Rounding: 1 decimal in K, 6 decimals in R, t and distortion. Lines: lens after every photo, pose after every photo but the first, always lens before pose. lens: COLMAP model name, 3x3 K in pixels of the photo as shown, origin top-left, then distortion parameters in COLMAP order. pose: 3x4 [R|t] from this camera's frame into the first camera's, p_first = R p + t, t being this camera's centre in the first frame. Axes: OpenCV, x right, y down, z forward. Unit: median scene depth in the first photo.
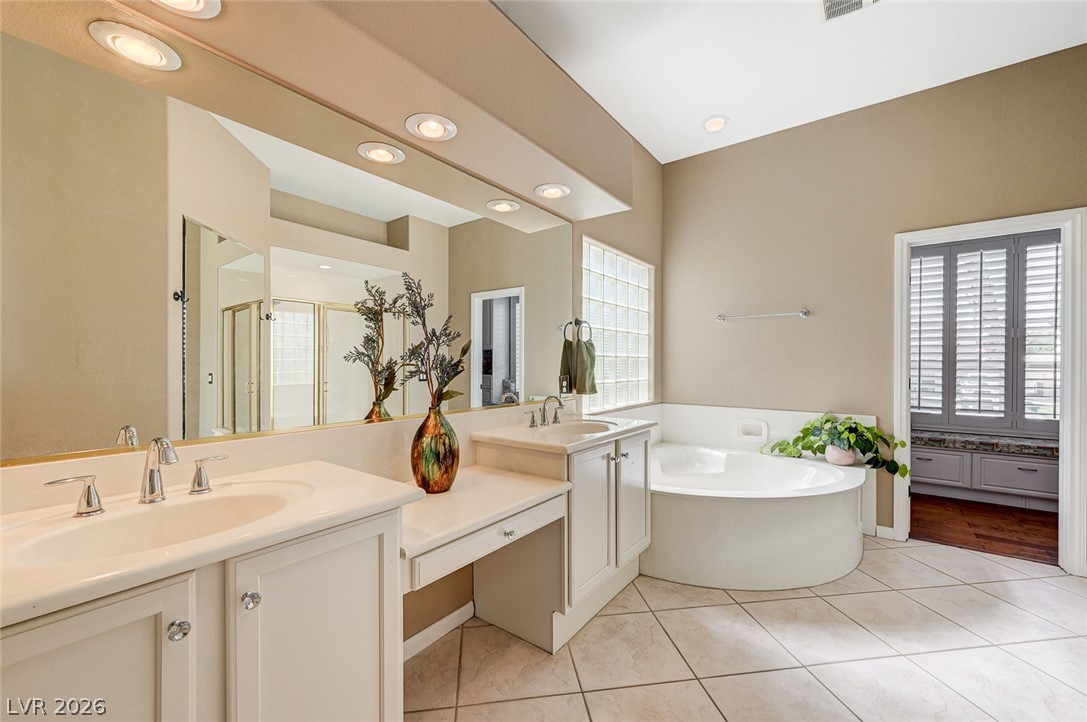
lens RADIAL K [[434.0, 0, 547.4], [0, 434.0, 365.8], [0, 0, 1]] dist [0.003363, 0.000720]
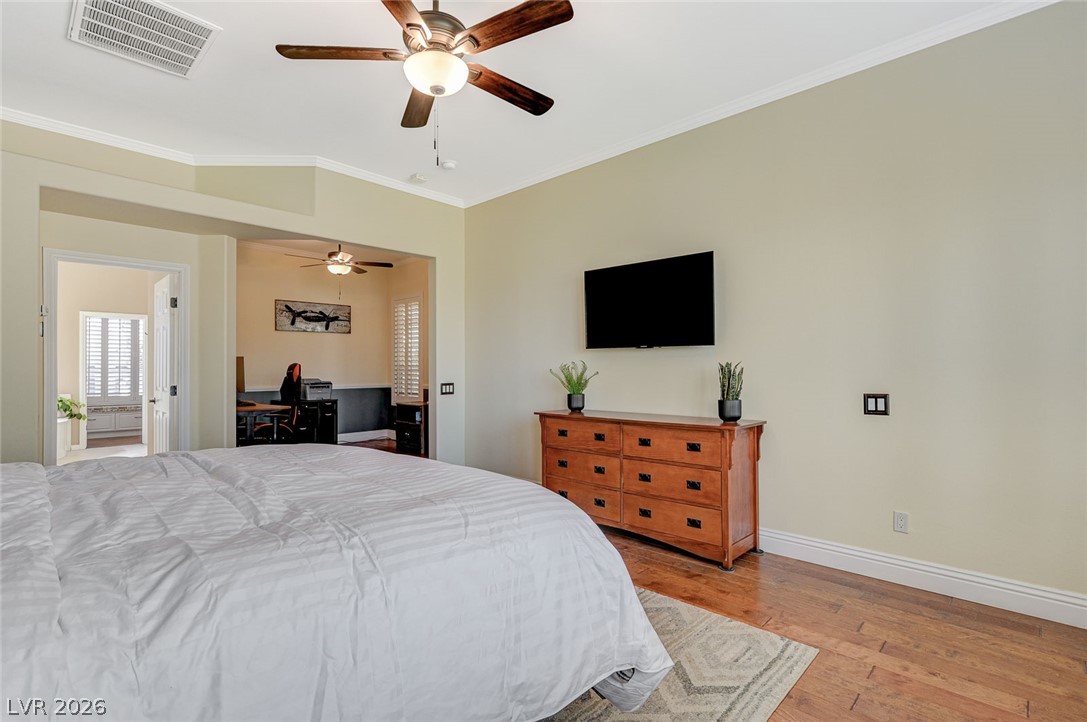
lens RADIAL K [[524.4, 0, 550.4], [0, 524.4, 365.1], [0, 0, 1]] dist [-0.025414, 0.001998]
pose [[0.124681, 0.007714, 0.992167, -1.524471], [0.007388, 0.999935, -0.008703, 0.013499], [-0.992169, 0.008415, 0.124616, -1.731884]]
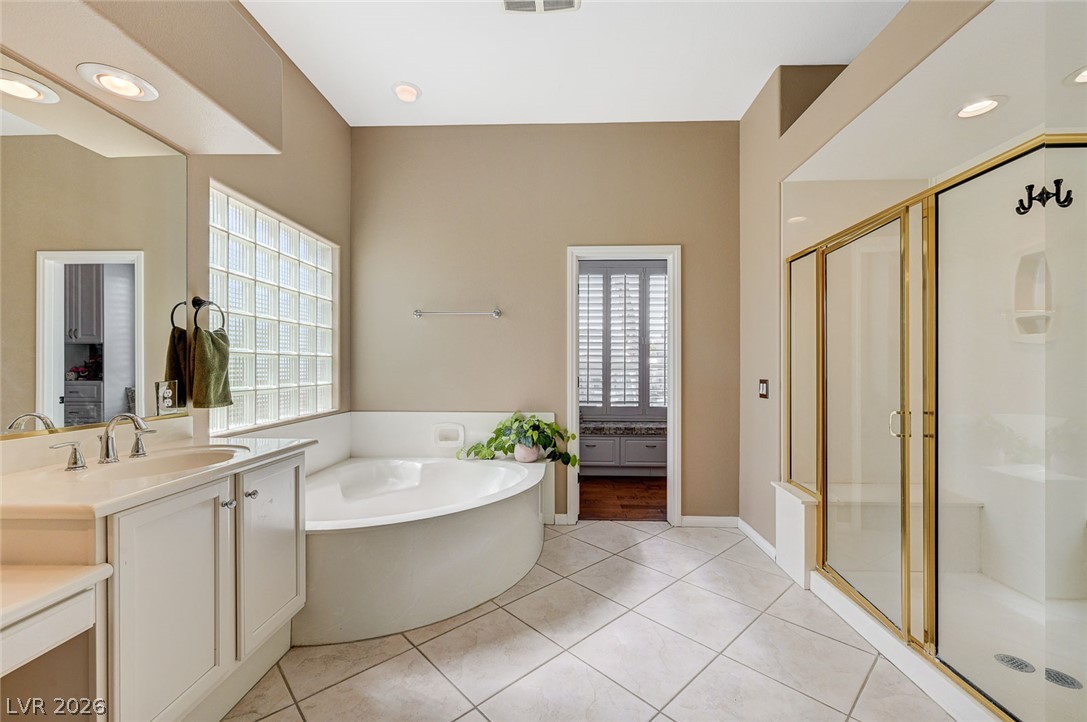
lens RADIAL K [[445.6, 0, 548.7], [0, 445.6, 364.2], [0, 0, 1]] dist [0.003240, 0.000149]
pose [[0.821722, 0.001838, 0.569886, 0.119367], [0.002640, 0.999972, -0.007031, 0.003256], [-0.569883, 0.007282, 0.821694, 0.103103]]
